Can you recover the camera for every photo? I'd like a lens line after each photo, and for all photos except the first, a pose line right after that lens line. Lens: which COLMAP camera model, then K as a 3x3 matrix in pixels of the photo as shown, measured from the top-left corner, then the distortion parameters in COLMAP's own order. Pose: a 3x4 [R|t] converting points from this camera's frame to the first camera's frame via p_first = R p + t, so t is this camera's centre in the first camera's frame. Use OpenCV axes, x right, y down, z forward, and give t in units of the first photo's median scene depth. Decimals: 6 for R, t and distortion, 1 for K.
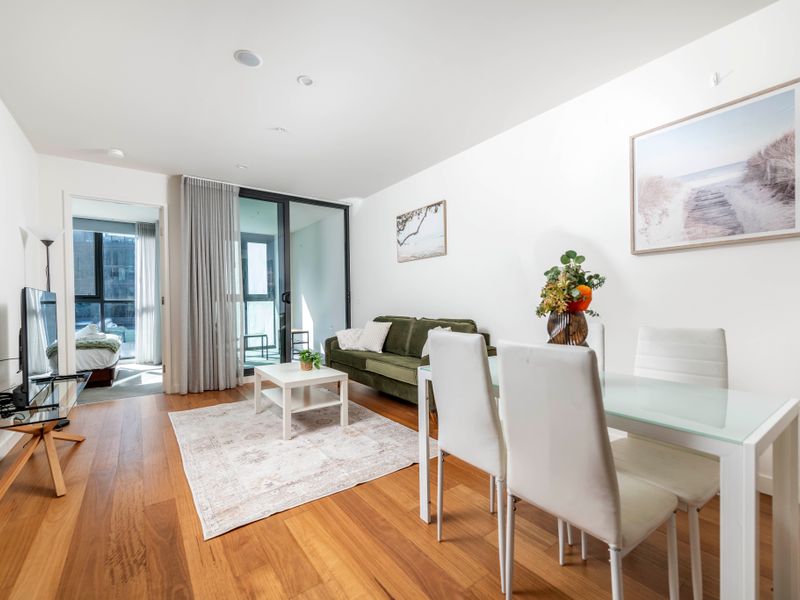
lens RADIAL K [[358.3, 0, 393.5], [0, 358.3, 305.7], [0, 0, 1]] dist [0.008455, -0.003484]
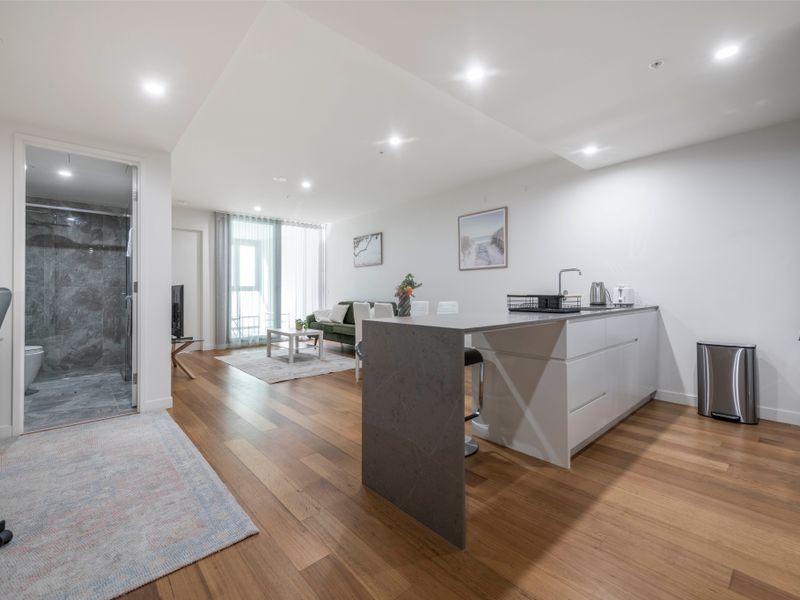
lens RADIAL K [[358.3, 0, 399.3], [0, 358.3, 292.5], [0, 0, 1]] dist [0.008455, -0.003484]
pose [[0.993697, 0.007793, 0.111832, 0.037194], [-0.006353, 0.999892, -0.013232, 0.011963], [-0.111923, 0.012438, 0.993639, -0.643938]]
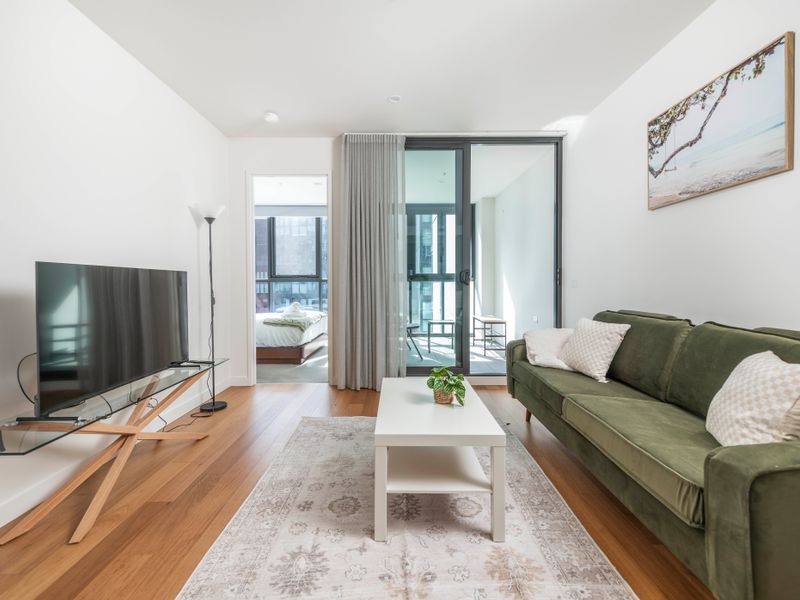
lens RADIAL K [[358.3, 0, 399.9], [0, 358.3, 287.7], [0, 0, 1]] dist [0.008455, -0.003484]
pose [[0.815796, 0.018015, -0.578059, 0.023142], [-0.014901, 0.999838, 0.010131, -0.007285], [0.578148, 0.000349, 0.815932, 0.393283]]
